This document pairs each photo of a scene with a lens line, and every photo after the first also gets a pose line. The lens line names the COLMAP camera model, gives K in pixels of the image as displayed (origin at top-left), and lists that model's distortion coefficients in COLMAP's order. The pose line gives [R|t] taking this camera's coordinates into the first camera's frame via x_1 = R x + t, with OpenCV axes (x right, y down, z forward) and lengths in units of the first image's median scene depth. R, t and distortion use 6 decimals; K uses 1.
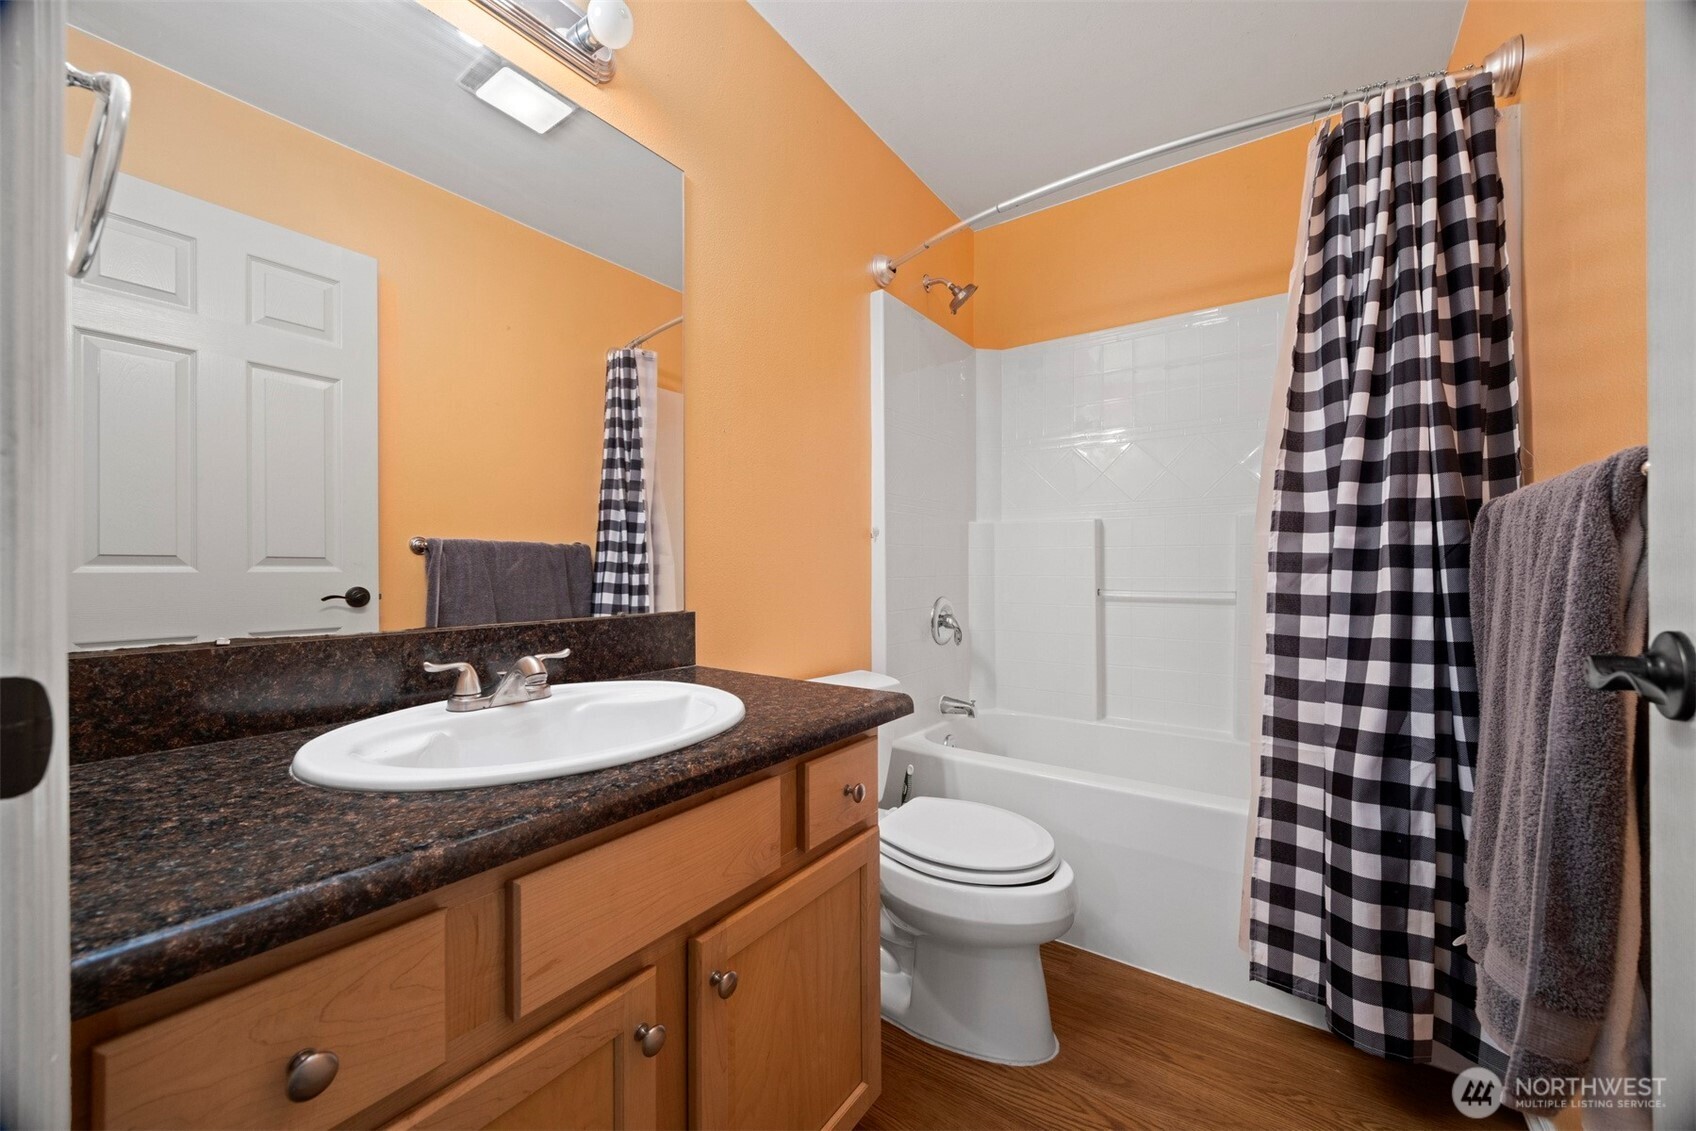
lens RADIAL K [[654.6, 0, 846.8], [0, 654.6, 563.7], [0, 0, 1]] dist [-0.002322, -0.000546]
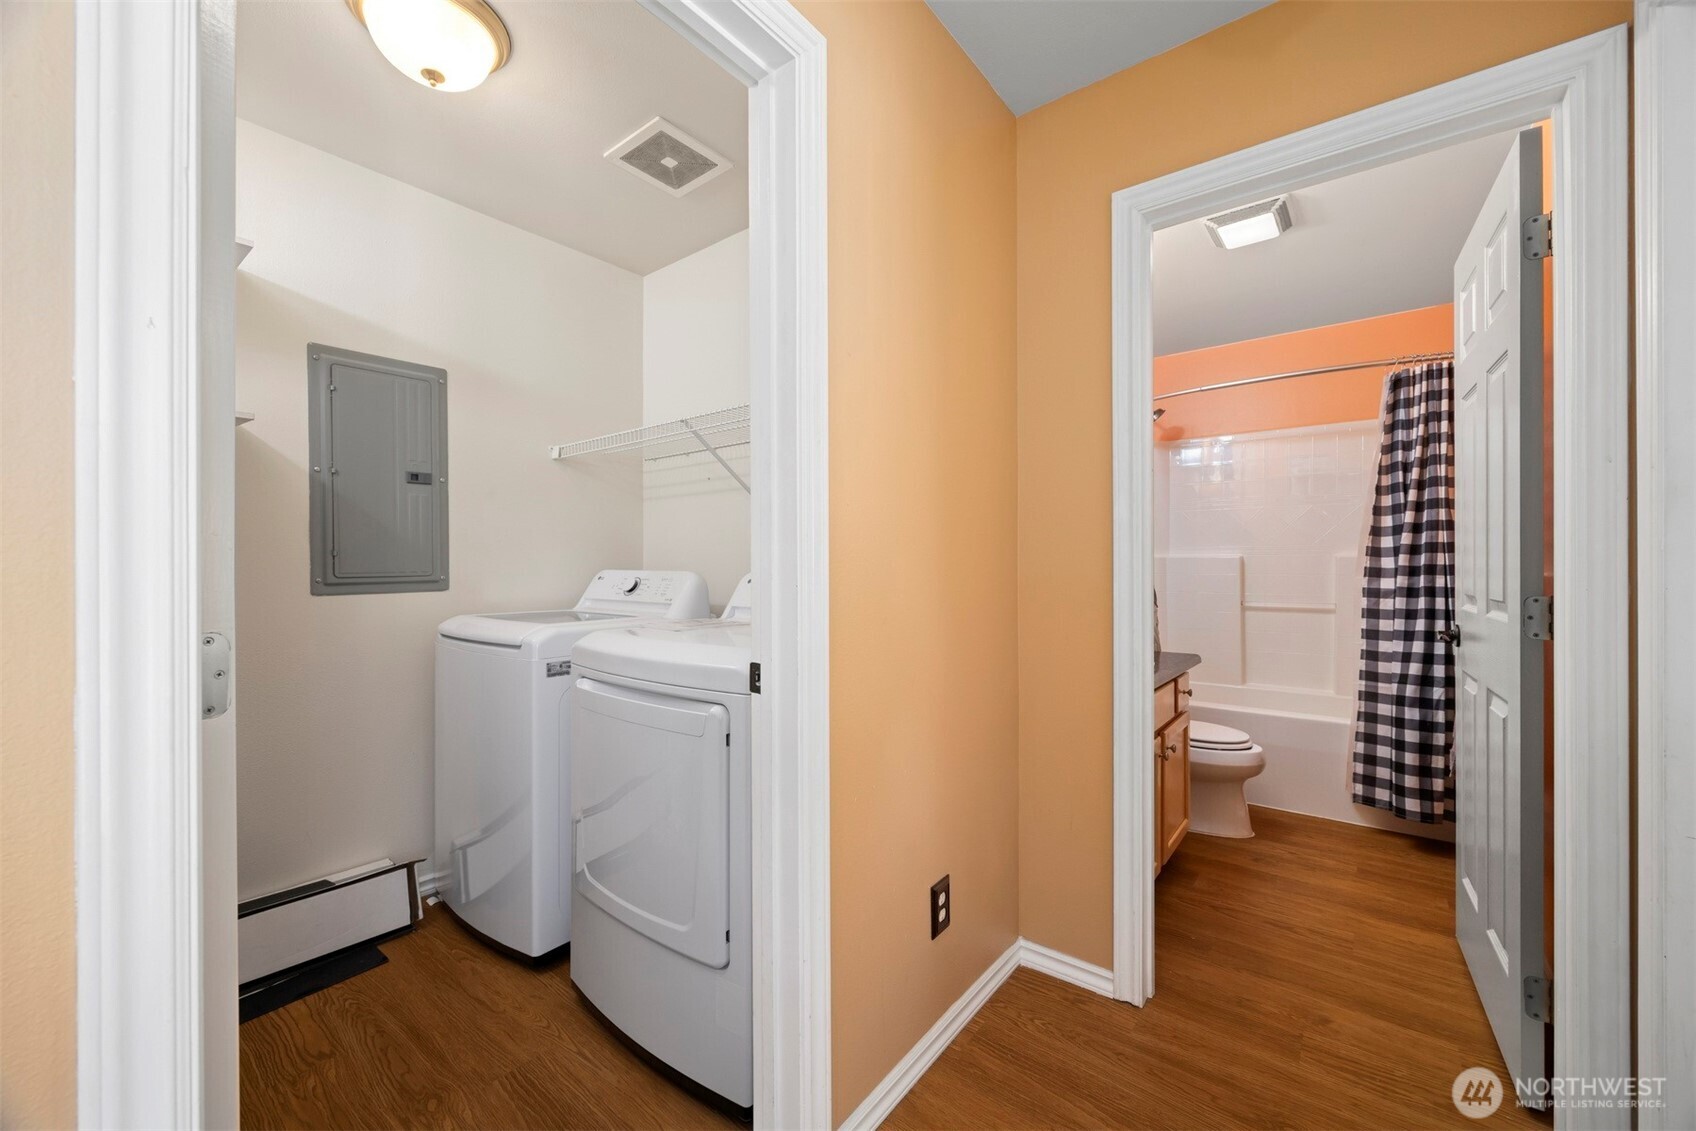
lens RADIAL K [[654.6, 0, 854.2], [0, 654.6, 562.6], [0, 0, 1]] dist [-0.002322, -0.000546]
pose [[0.997555, 0.001799, -0.069866, -0.807796], [-0.002012, 0.999994, -0.002980, -0.089921], [0.069860, 0.003113, 0.997552, -1.161837]]
